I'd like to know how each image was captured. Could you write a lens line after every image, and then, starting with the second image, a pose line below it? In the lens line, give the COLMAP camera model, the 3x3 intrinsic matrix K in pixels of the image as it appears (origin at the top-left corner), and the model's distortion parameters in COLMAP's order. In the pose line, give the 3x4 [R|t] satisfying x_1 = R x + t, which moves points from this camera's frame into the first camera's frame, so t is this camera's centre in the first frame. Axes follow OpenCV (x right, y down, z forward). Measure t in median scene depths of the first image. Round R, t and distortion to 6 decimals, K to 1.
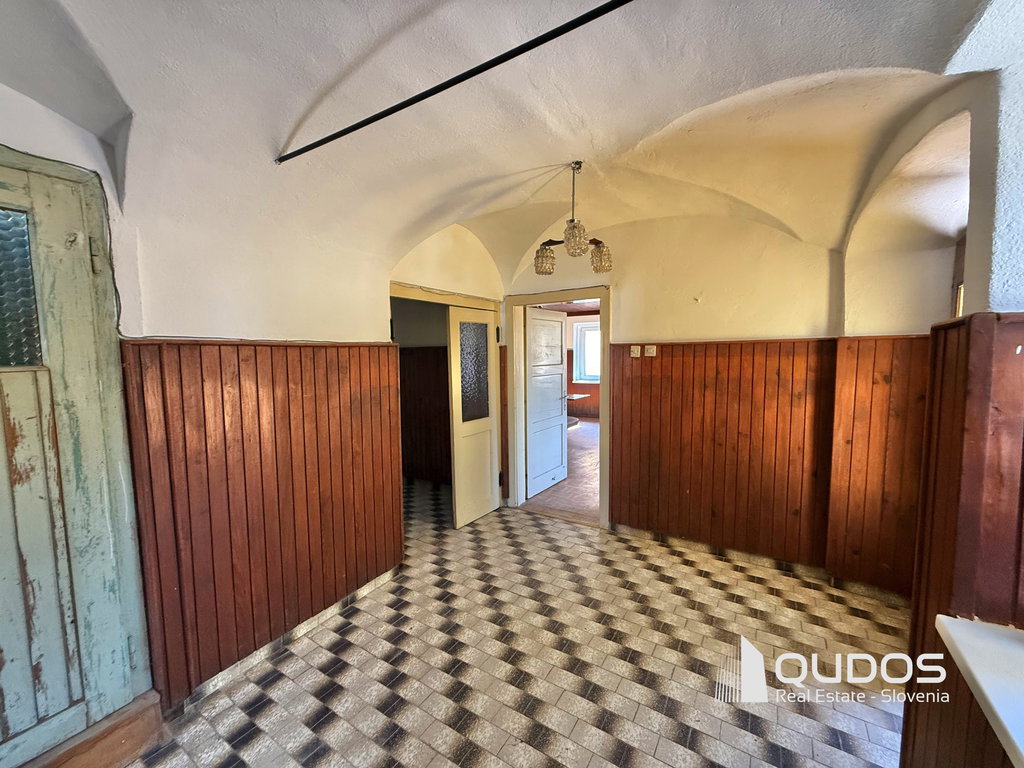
lens RADIAL K [[410.0, 0, 503.3], [0, 410.0, 385.2], [0, 0, 1]] dist [-0.000485, -0.000689]
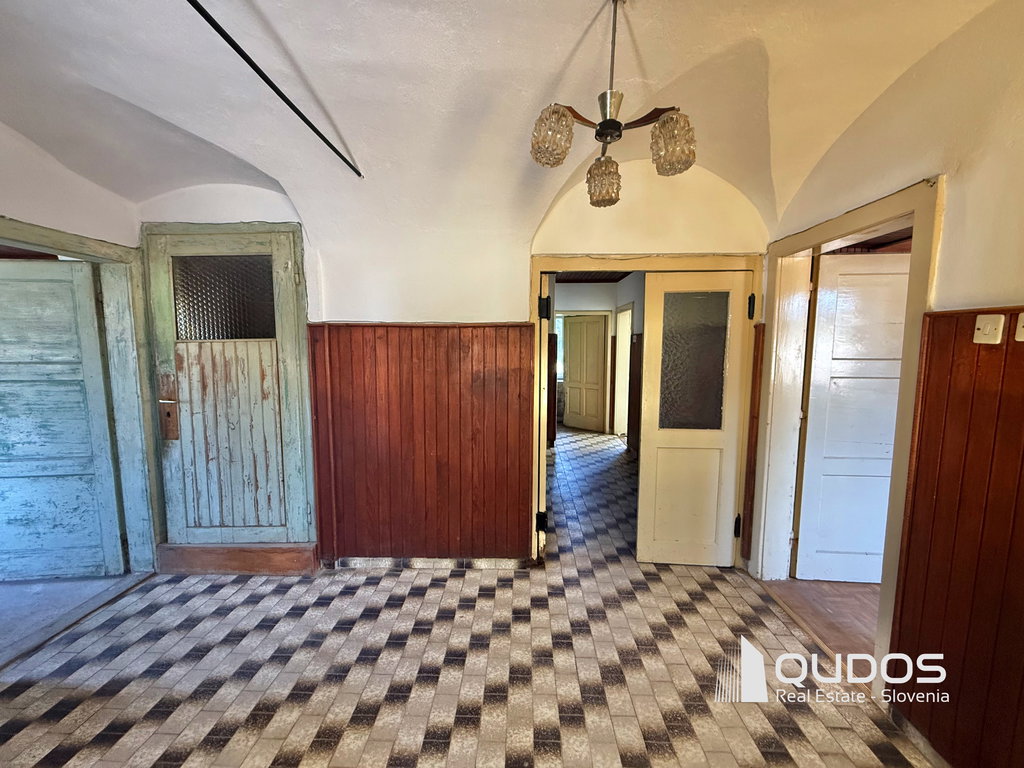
lens RADIAL K [[410.0, 0, 505.5], [0, 410.0, 384.3], [0, 0, 1]] dist [-0.000485, -0.000689]
pose [[0.506080, 0.102230, -0.856407, 0.575578], [-0.076246, 0.994366, 0.073642, -0.032712], [0.859110, 0.028029, 0.511023, 0.550186]]
